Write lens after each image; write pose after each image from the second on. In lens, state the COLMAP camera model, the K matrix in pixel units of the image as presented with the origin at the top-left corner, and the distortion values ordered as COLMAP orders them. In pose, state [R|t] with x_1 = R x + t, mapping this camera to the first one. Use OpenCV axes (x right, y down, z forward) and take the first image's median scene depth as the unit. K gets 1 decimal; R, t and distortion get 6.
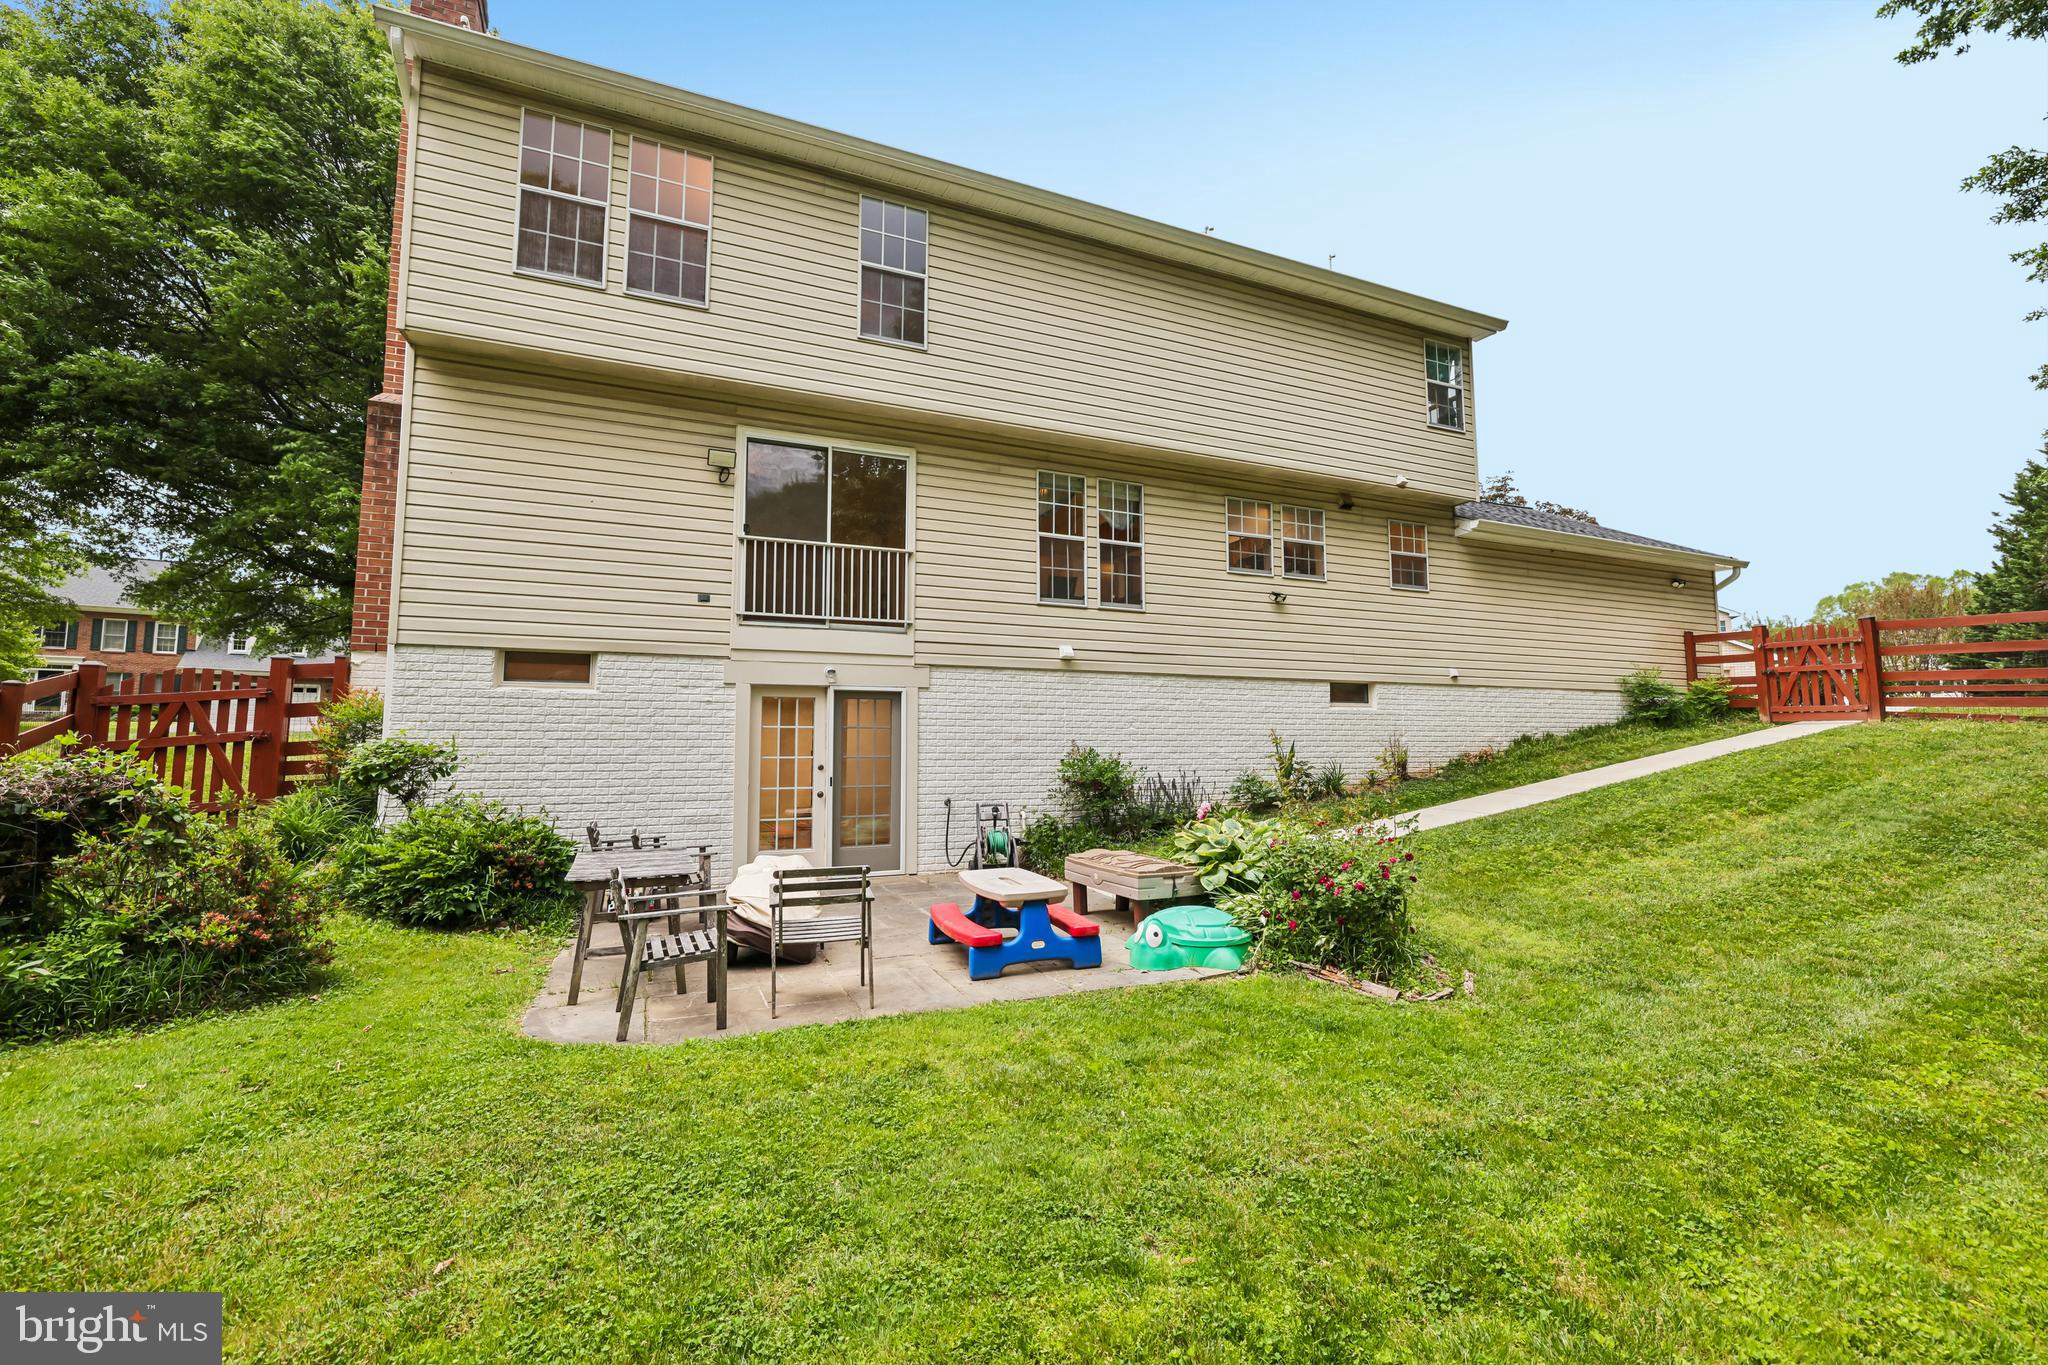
lens RADIAL K [[874.0, 0, 1024.9], [0, 874.0, 671.5], [0, 0, 1]] dist [0.000253, 0.000186]
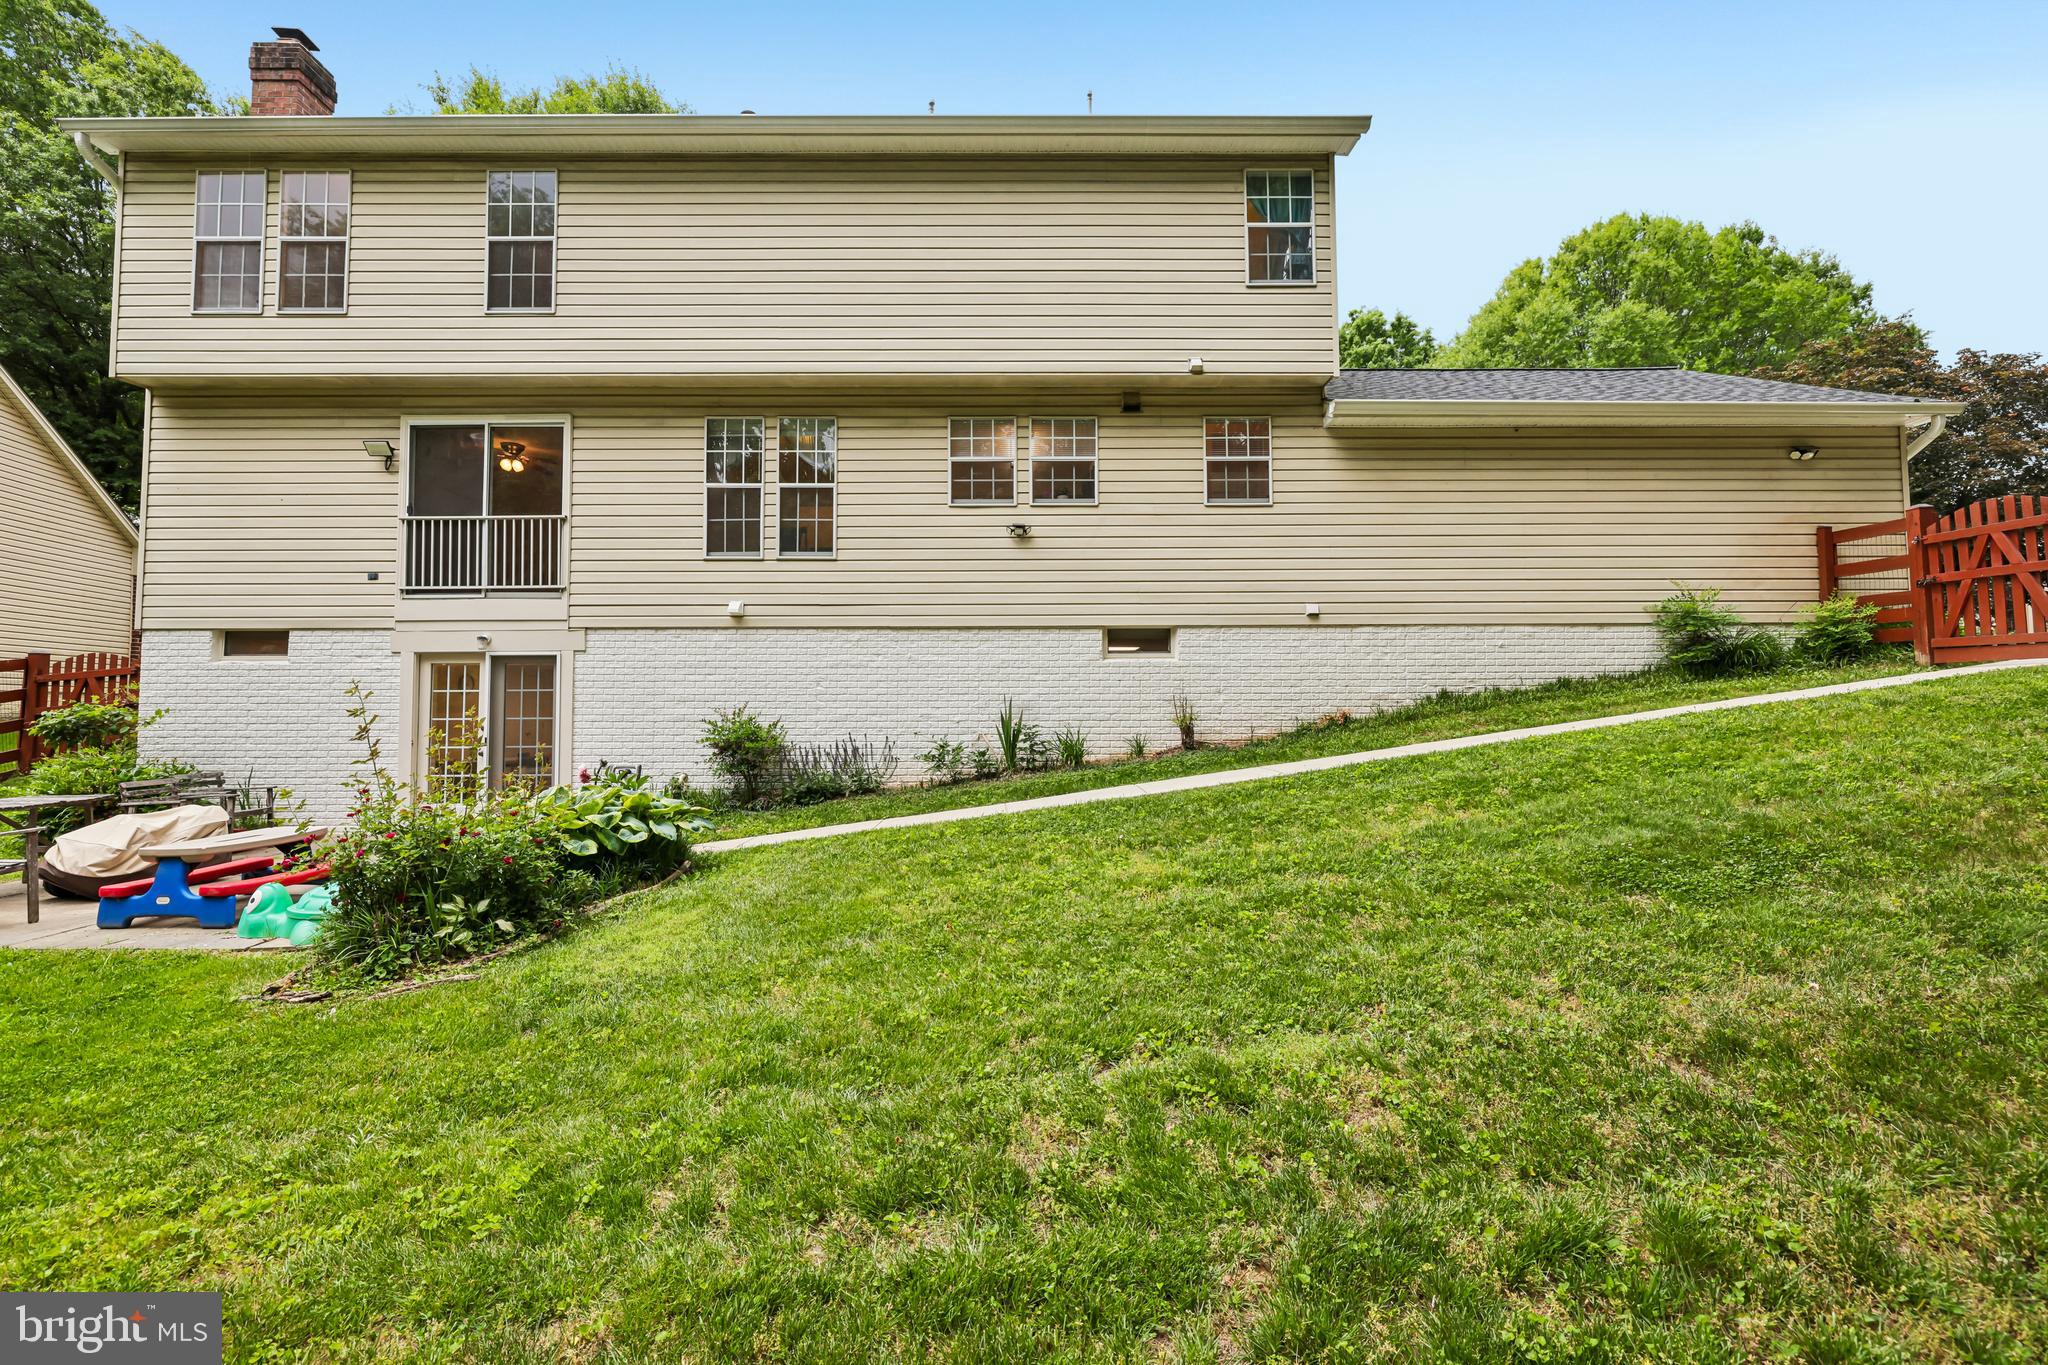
lens RADIAL K [[857.1, 0, 1022.3], [0, 857.1, 673.4], [0, 0, 1]] dist [-0.000400, 0.000515]
pose [[0.916503, -0.021001, -0.399477, 0.671540], [0.037316, 0.998755, 0.033106, 0.027782], [0.398285, -0.045249, 0.916145, 0.262813]]
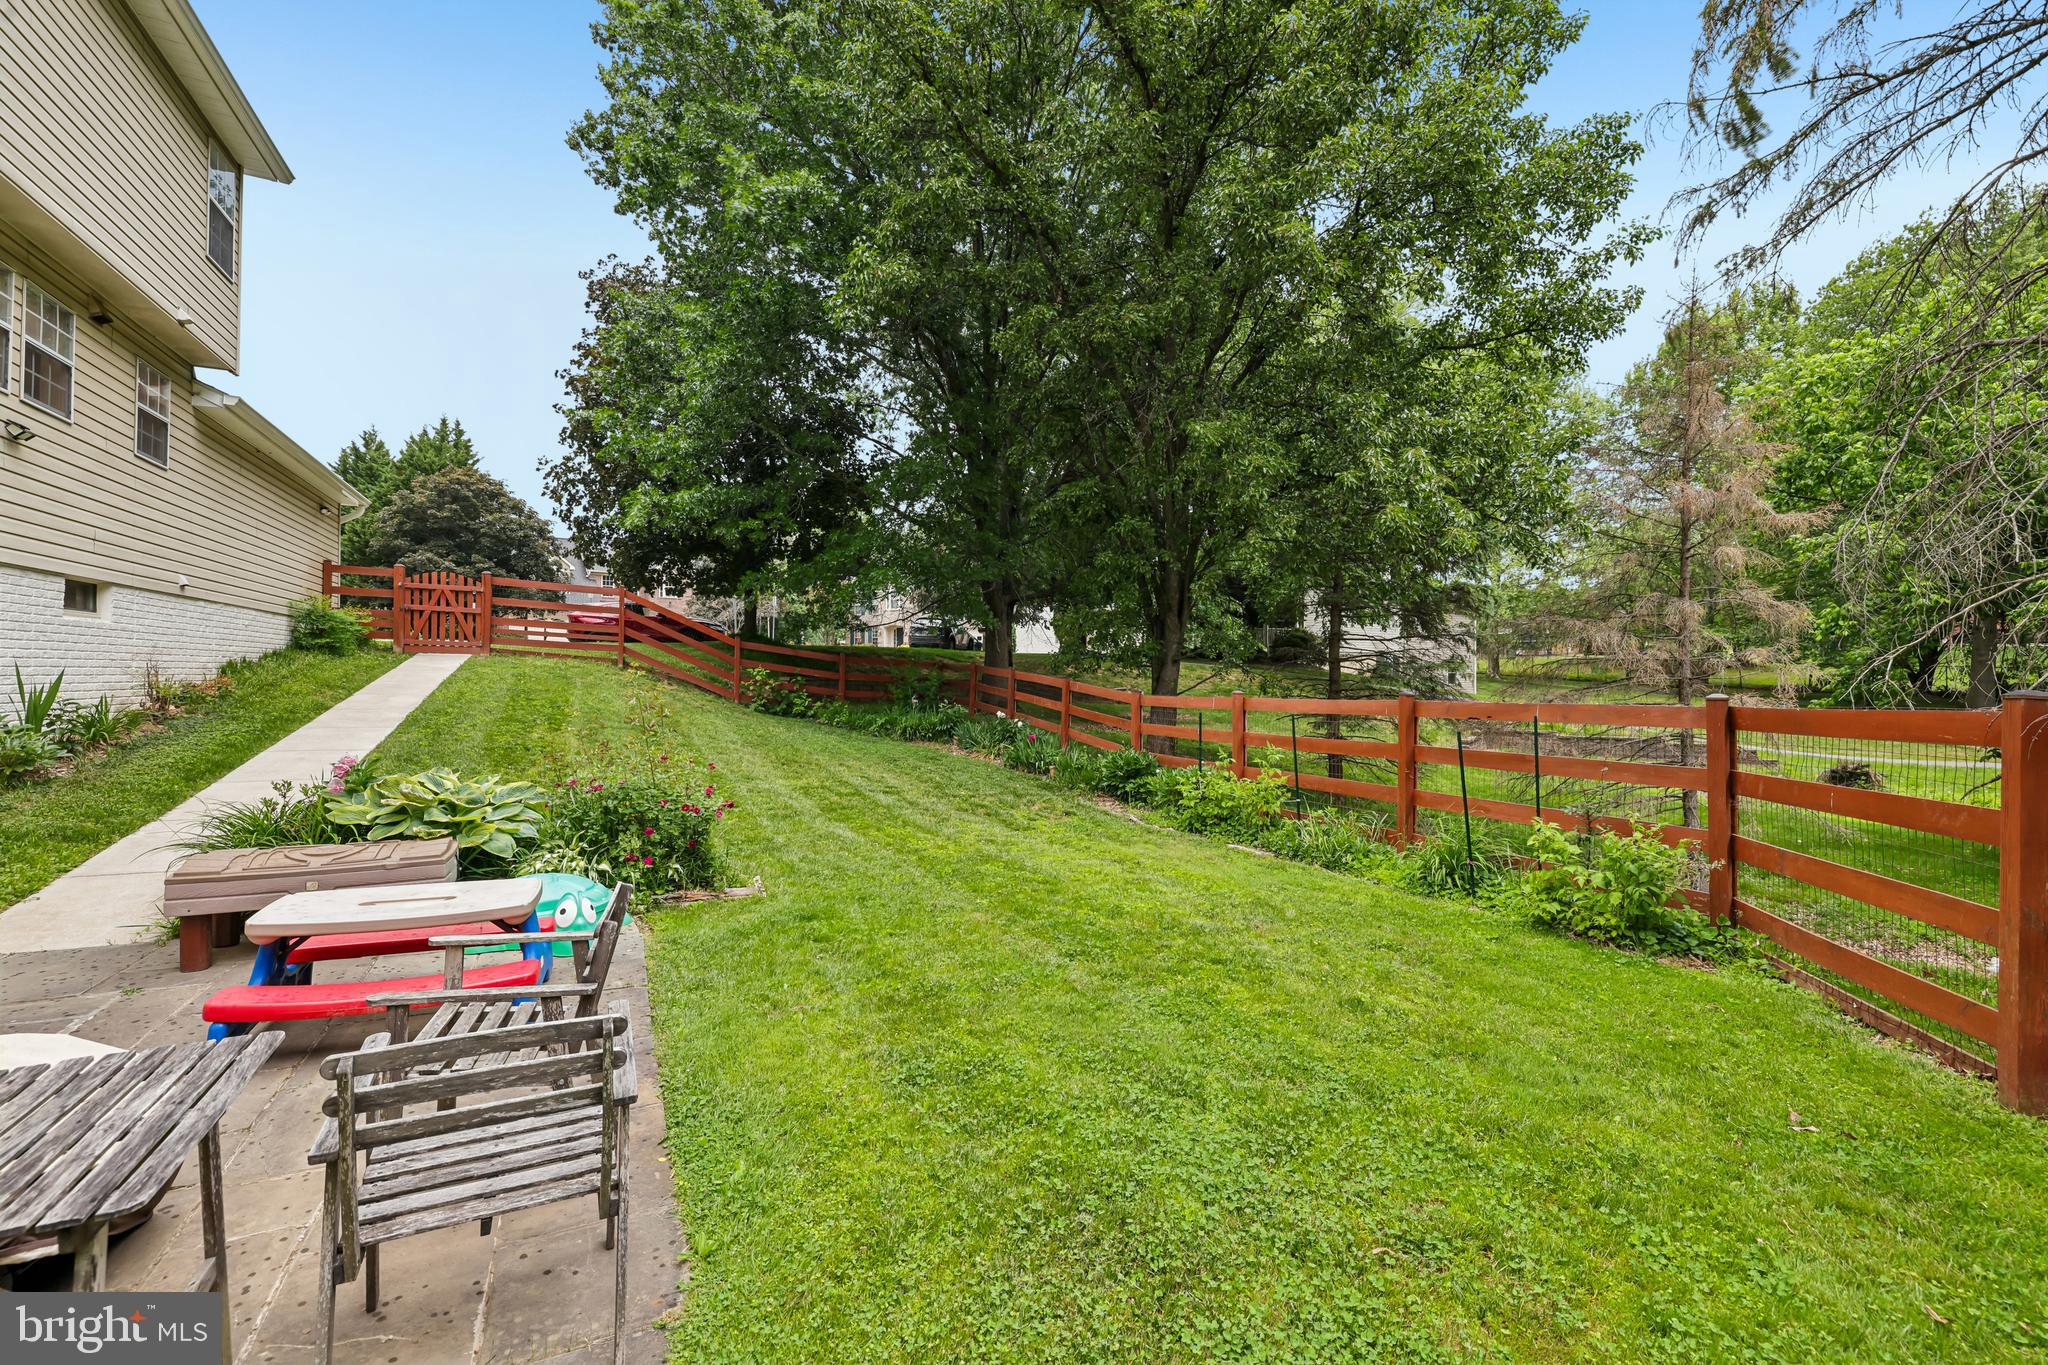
lens RADIAL K [[866.1, 0, 1024.0], [0, 866.1, 682.5], [0, 0, 1]] dist [-0.000586, 0.000116]
pose [[-0.039311, -0.006375, 0.999207, -0.372325], [-0.092657, 0.995694, 0.002707, 0.024874], [-0.994922, -0.092477, -0.039733, 0.337113]]
